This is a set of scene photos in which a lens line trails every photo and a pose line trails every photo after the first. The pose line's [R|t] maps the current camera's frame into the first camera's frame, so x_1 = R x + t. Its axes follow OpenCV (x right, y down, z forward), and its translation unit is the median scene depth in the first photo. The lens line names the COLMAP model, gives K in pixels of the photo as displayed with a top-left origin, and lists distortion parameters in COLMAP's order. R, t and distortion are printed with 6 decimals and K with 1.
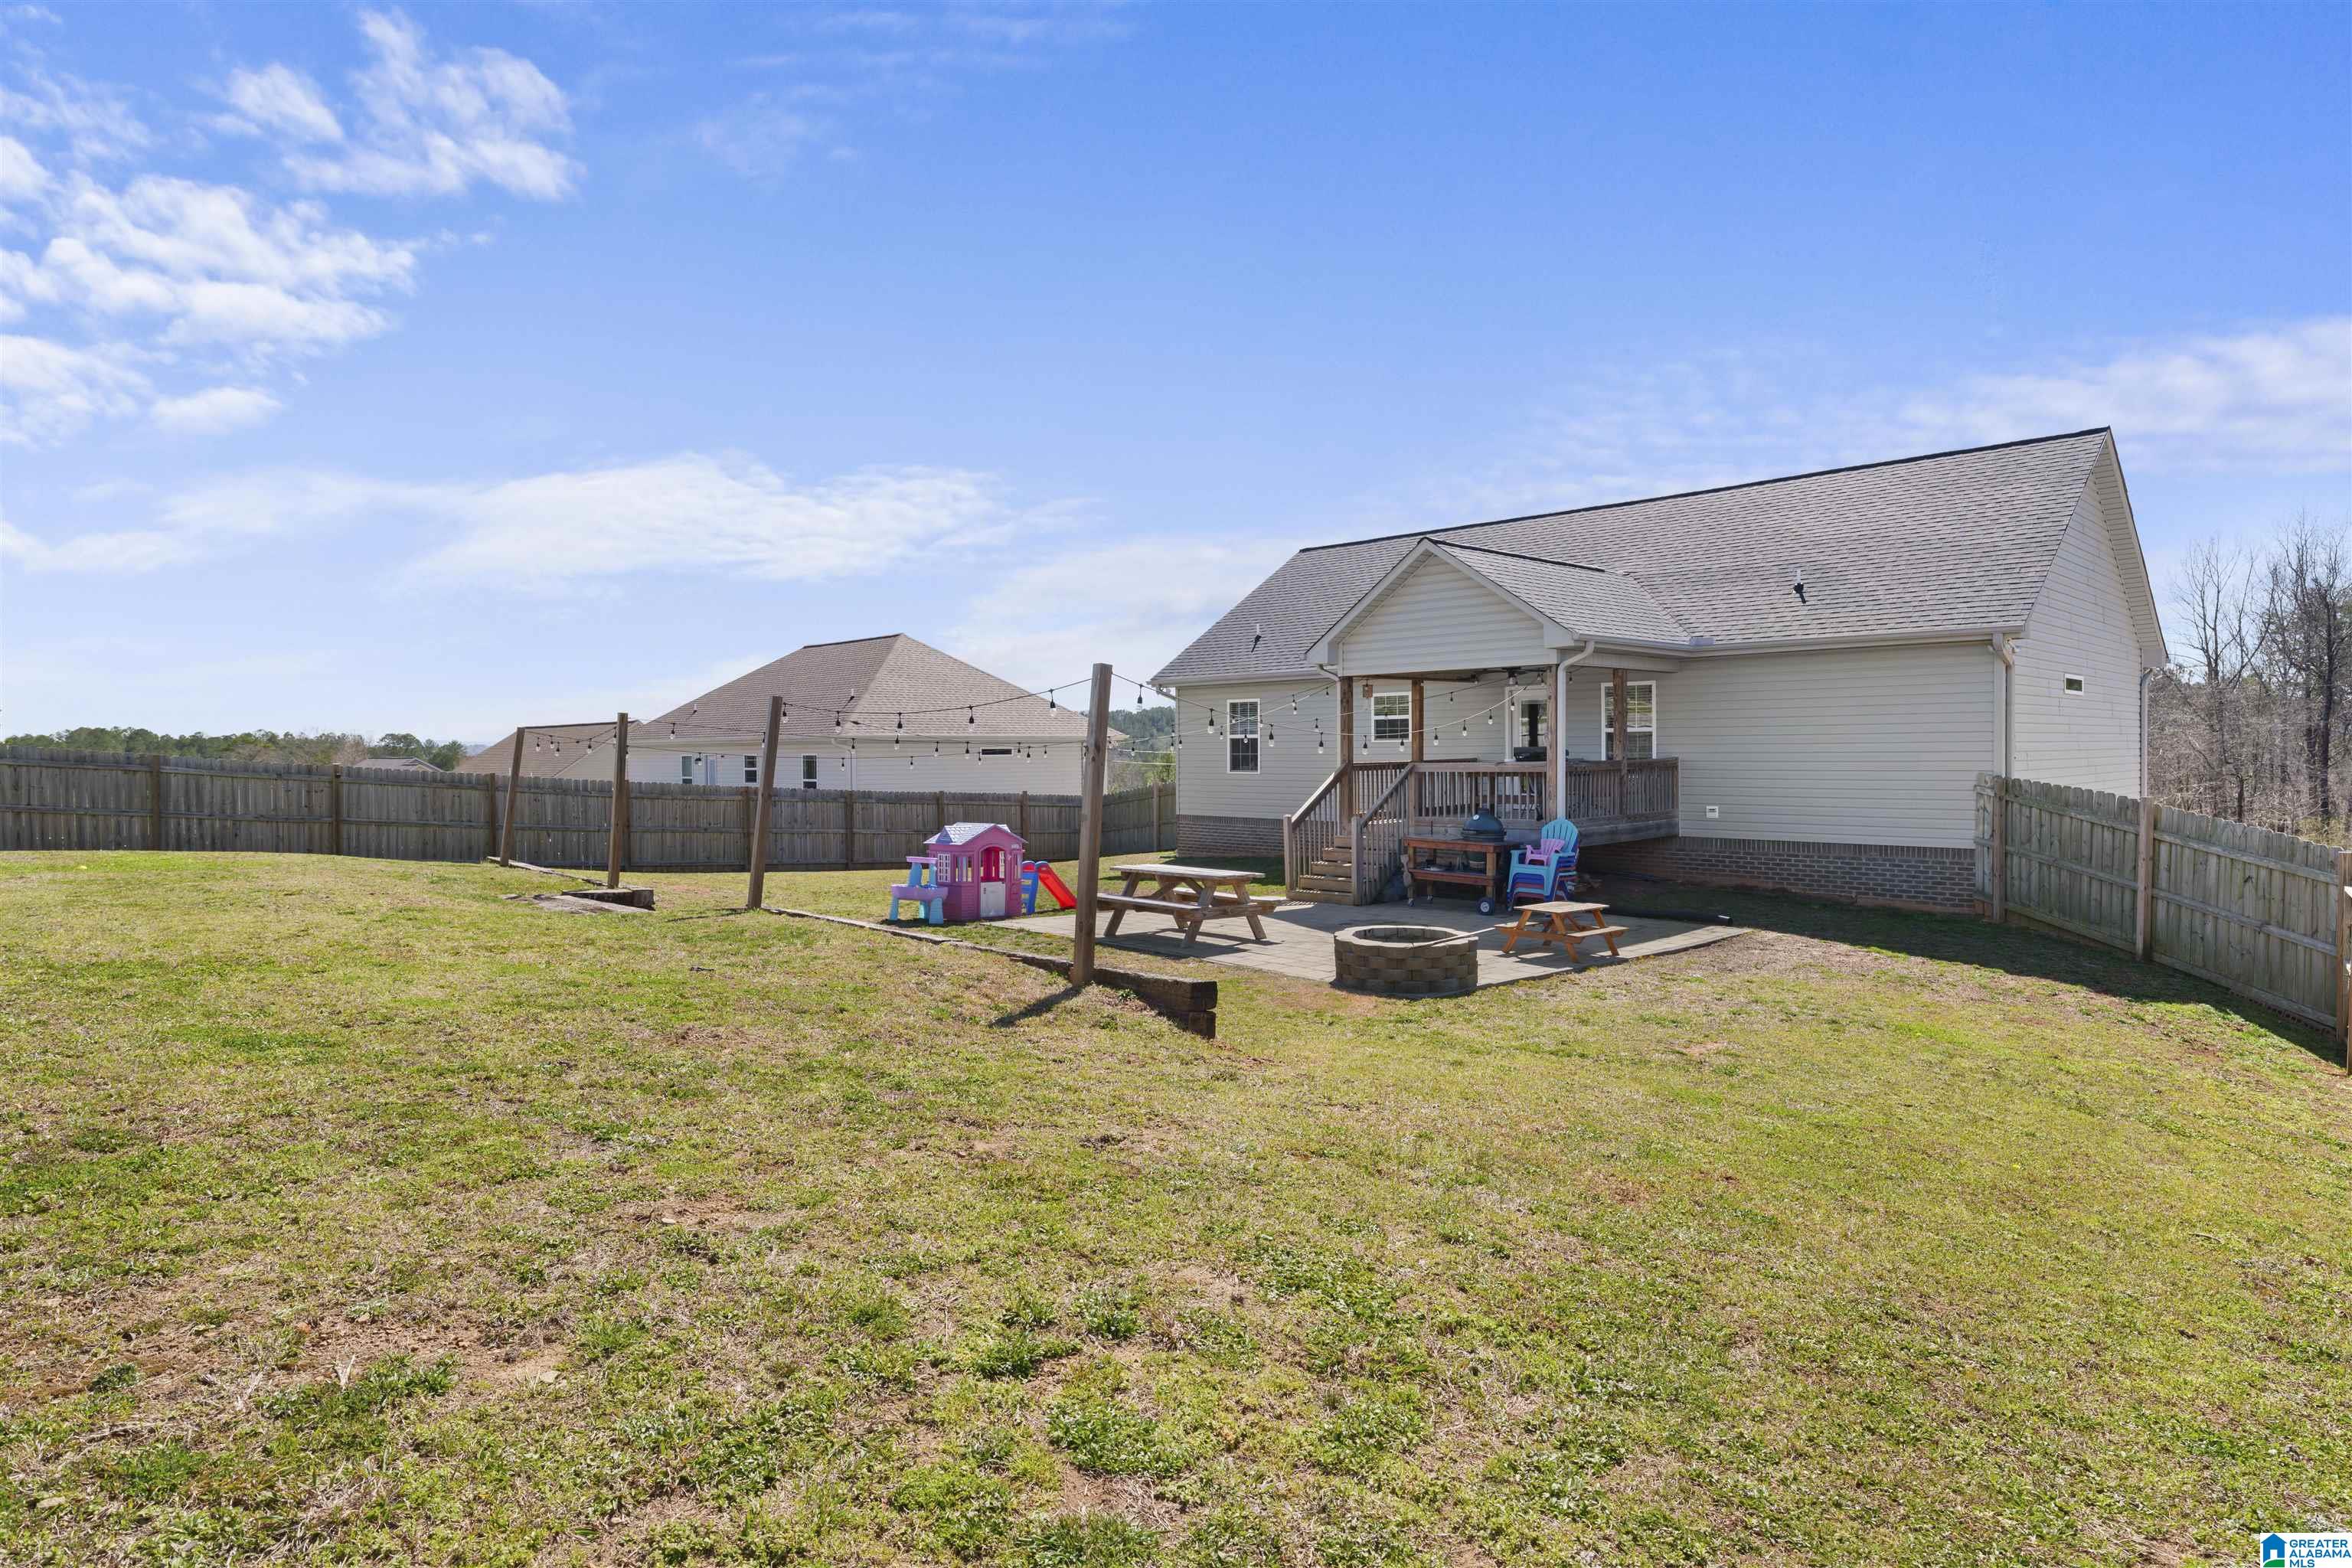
lens RADIAL K [[1279.8, 0, 1176.0], [0, 1279.8, 784.0], [0, 0, 1]] dist [-0.001662, 0.003368]
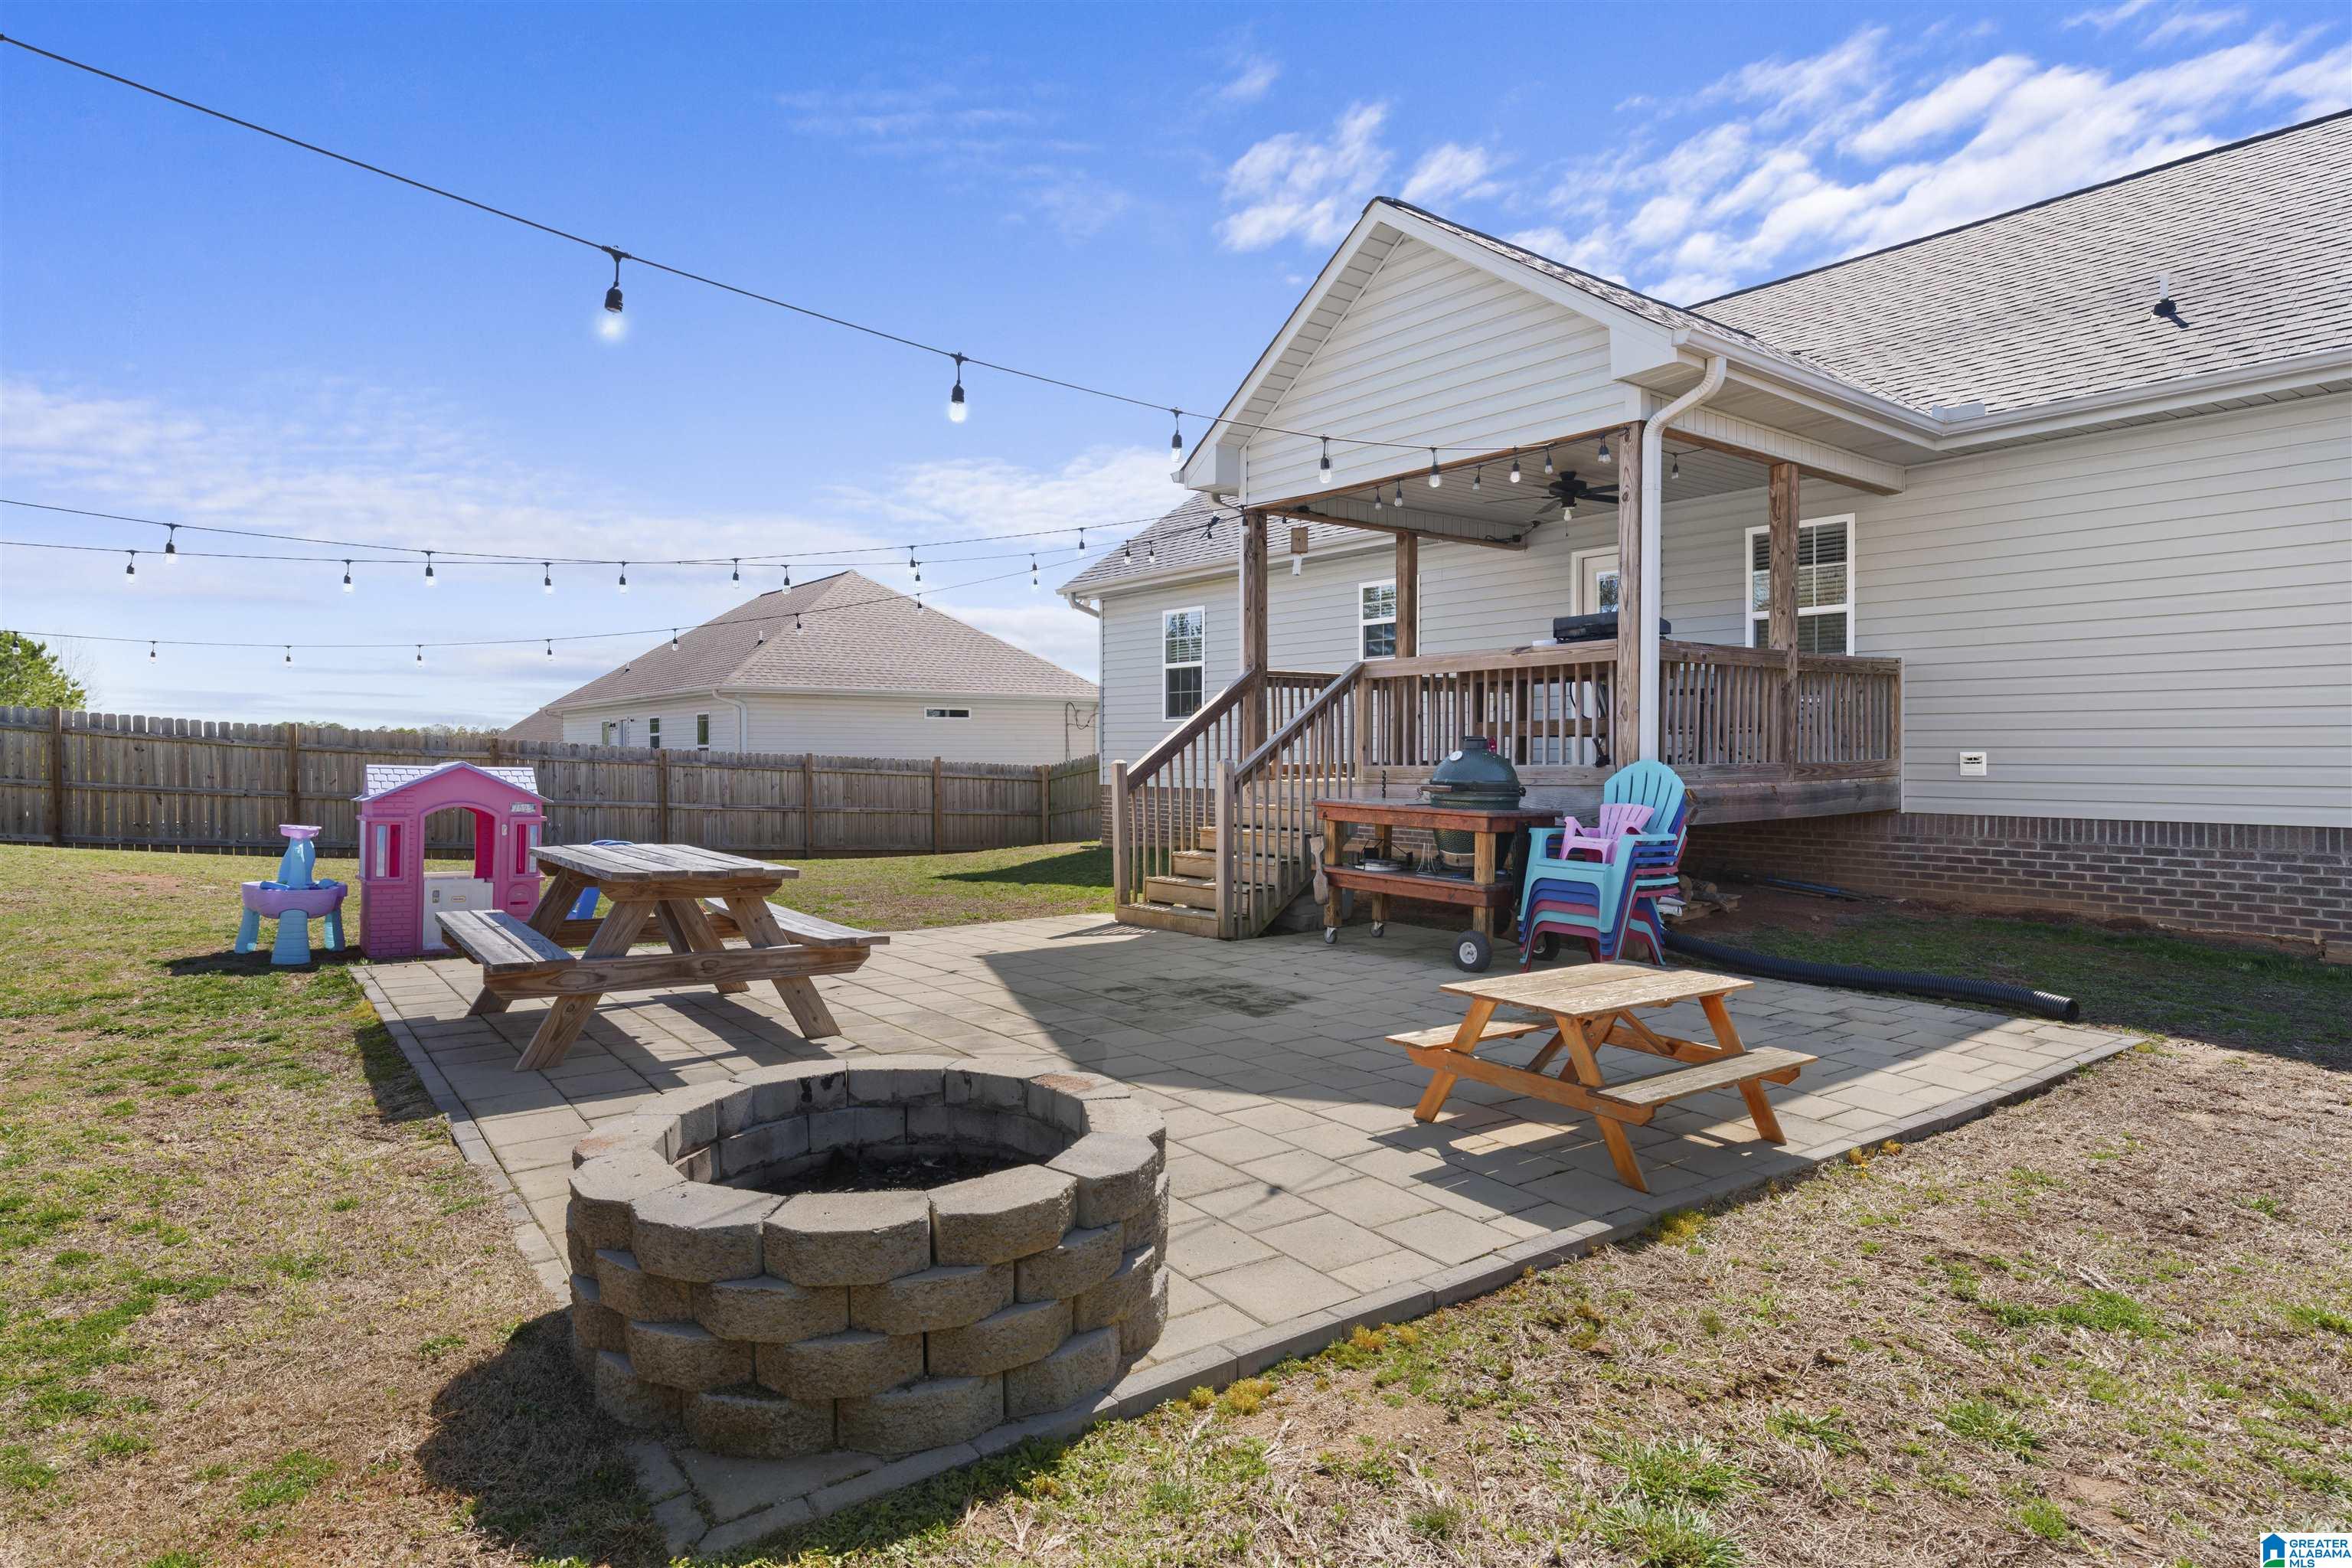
lens RADIAL K [[1279.8, 0, 1176.0], [0, 1279.8, 784.0], [0, 0, 1]] dist [-0.001662, 0.003368]
pose [[0.994702, 0.008942, -0.102407, 0.173775], [-0.008900, 0.999960, 0.000871, 0.035056], [0.102411, 0.000045, 0.994742, 0.509663]]
